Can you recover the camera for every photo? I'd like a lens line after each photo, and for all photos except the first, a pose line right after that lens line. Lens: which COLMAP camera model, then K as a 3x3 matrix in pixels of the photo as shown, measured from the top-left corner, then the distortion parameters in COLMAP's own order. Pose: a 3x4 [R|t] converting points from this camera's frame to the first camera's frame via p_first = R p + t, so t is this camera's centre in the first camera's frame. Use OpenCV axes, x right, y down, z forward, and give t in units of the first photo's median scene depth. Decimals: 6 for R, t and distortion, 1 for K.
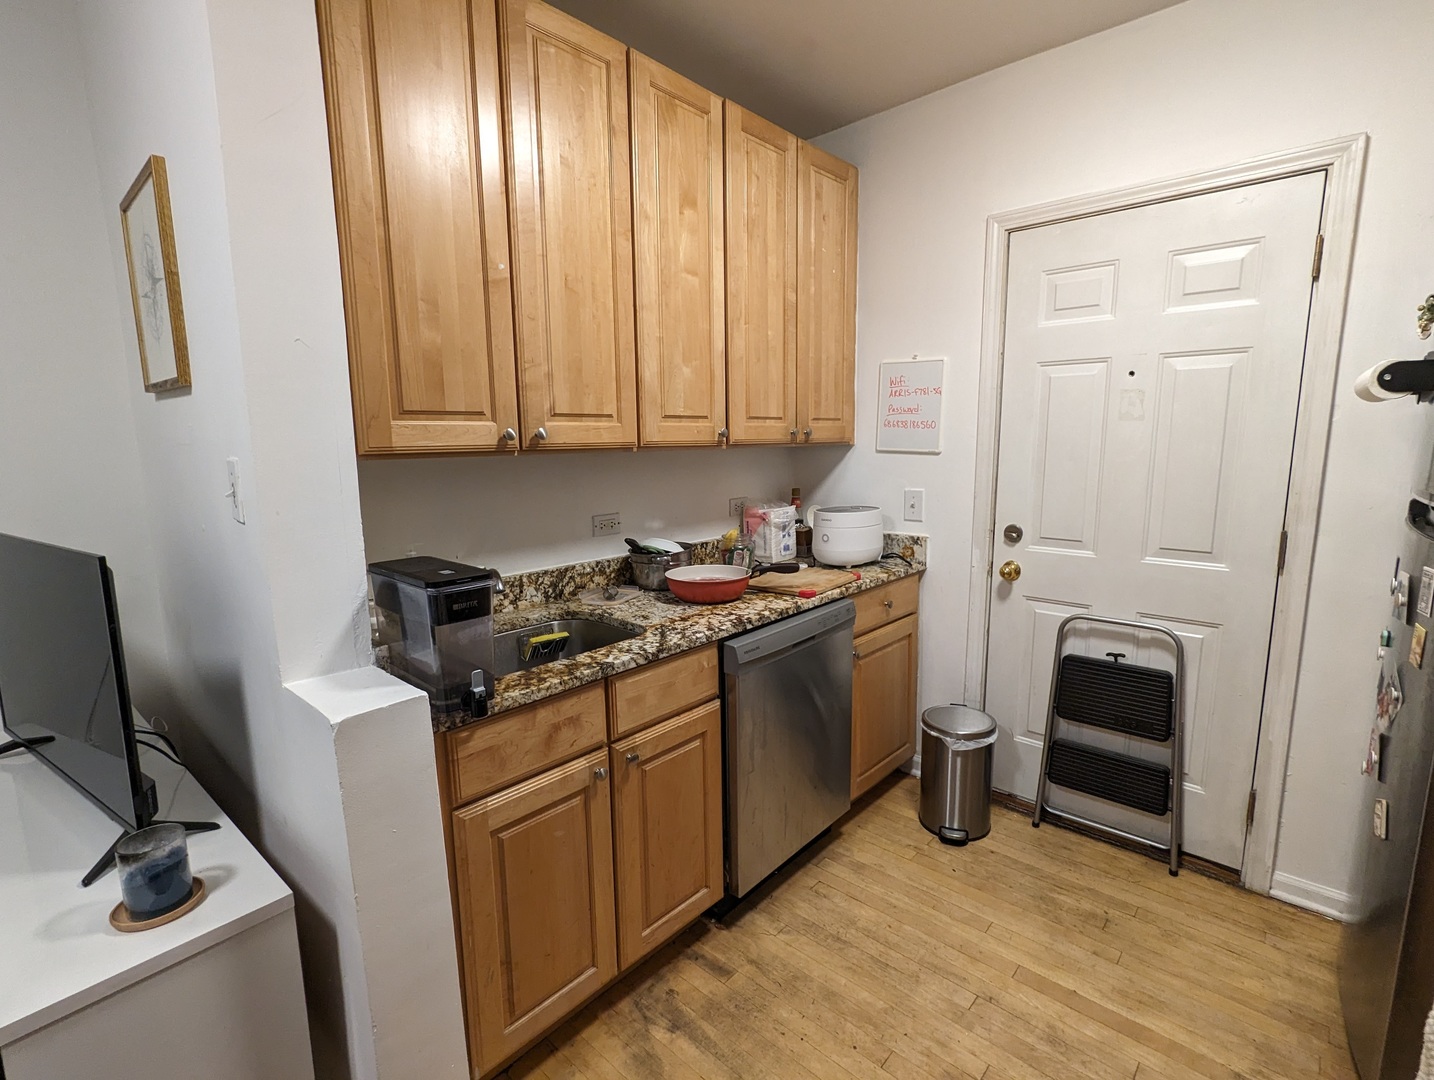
lens RADIAL K [[679.2, 0, 717.0], [0, 679.2, 540.0], [0, 0, 1]] dist [-0.003291, -0.000231]
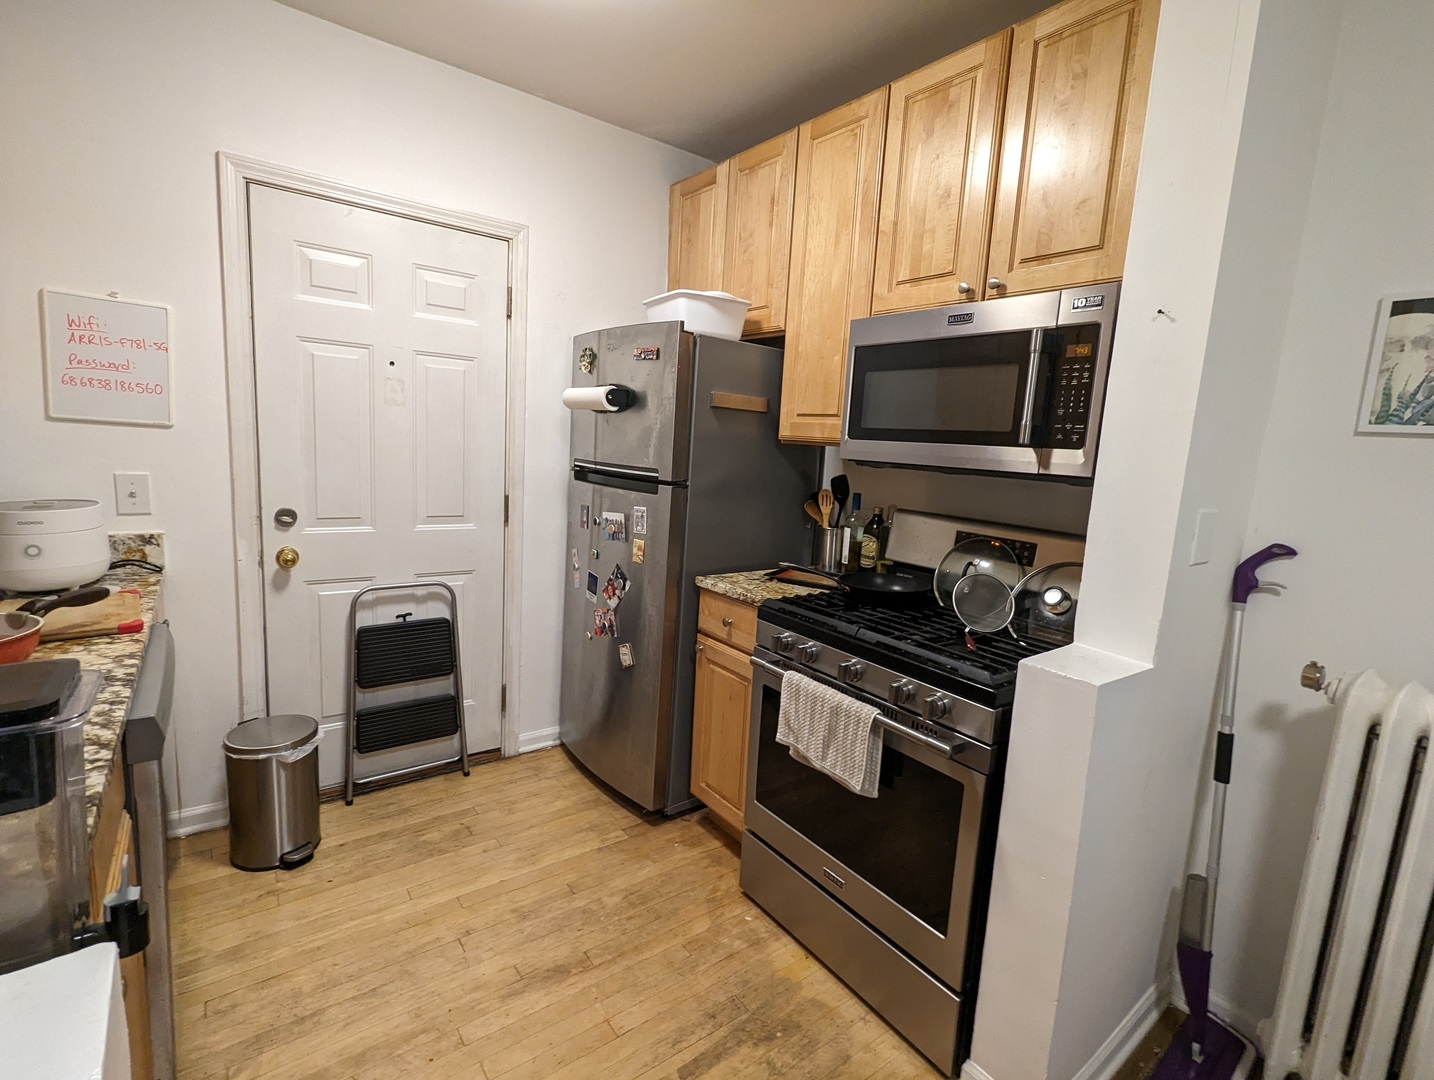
lens RADIAL K [[679.2, 0, 717.0], [0, 679.2, 540.0], [0, 0, 1]] dist [-0.003291, -0.000231]
pose [[0.183991, -0.119792, 0.975601, -0.398020], [0.090386, 0.990402, 0.104564, -0.024650], [-0.978763, 0.068942, 0.193052, 0.266737]]
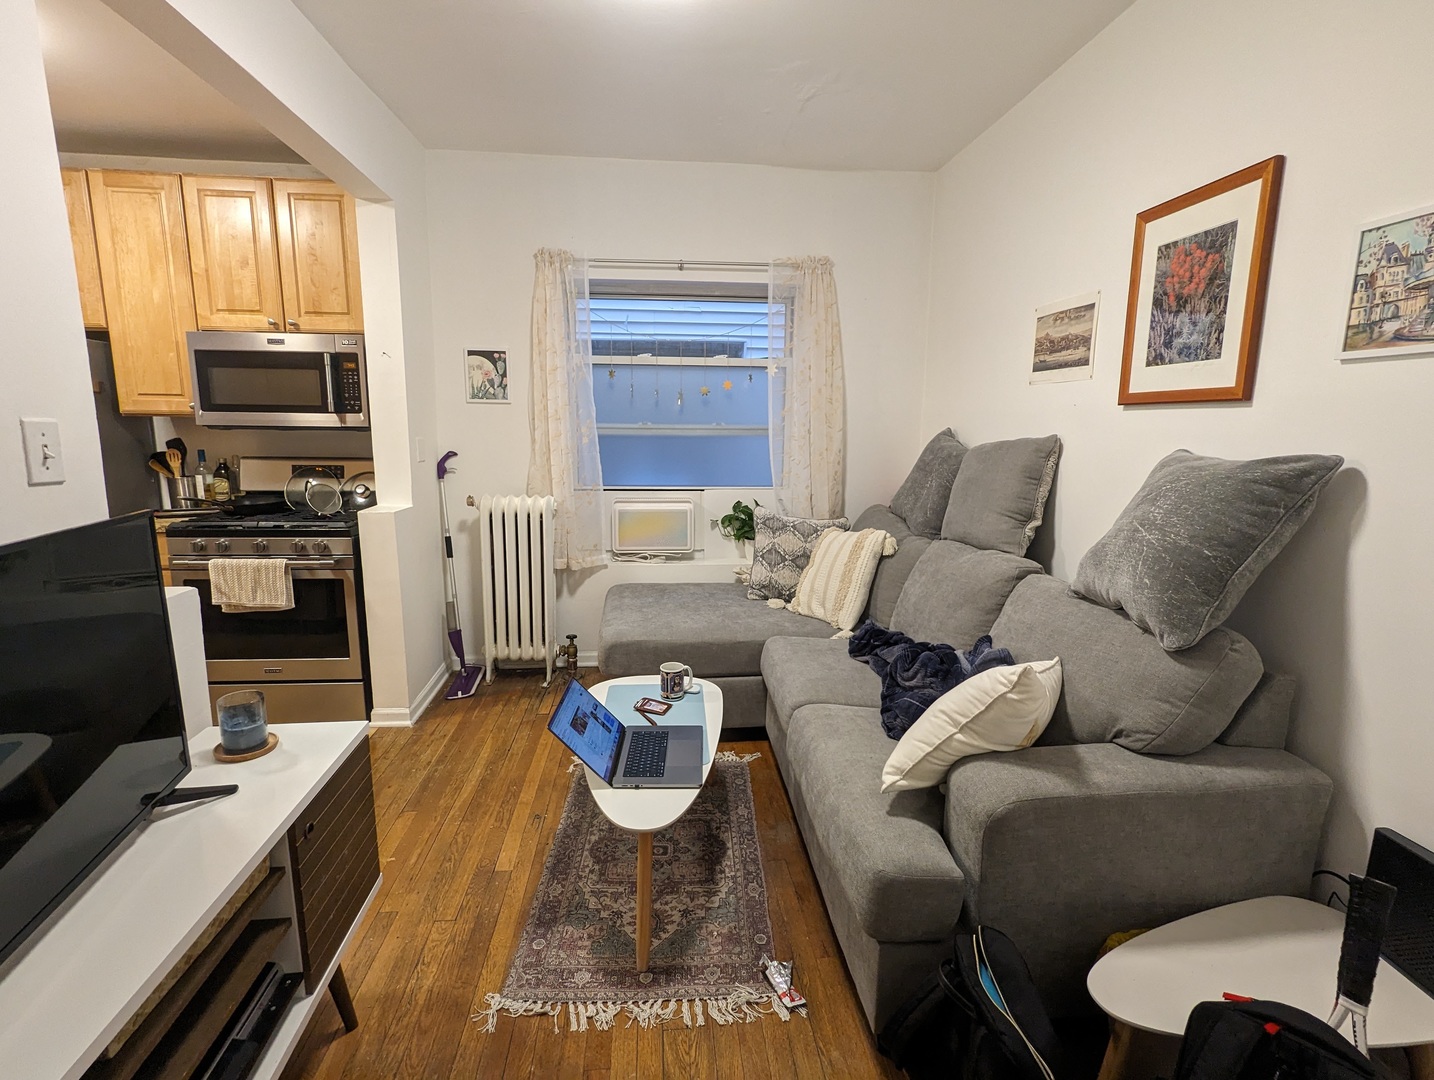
lens RADIAL K [[679.2, 0, 717.0], [0, 679.2, 540.0], [0, 0, 1]] dist [-0.003291, -0.000231]
pose [[-0.745298, -0.106889, 0.658108, -1.187131], [0.099850, 0.958040, 0.268682, -0.064862], [-0.659212, 0.265961, -0.703352, 0.618050]]
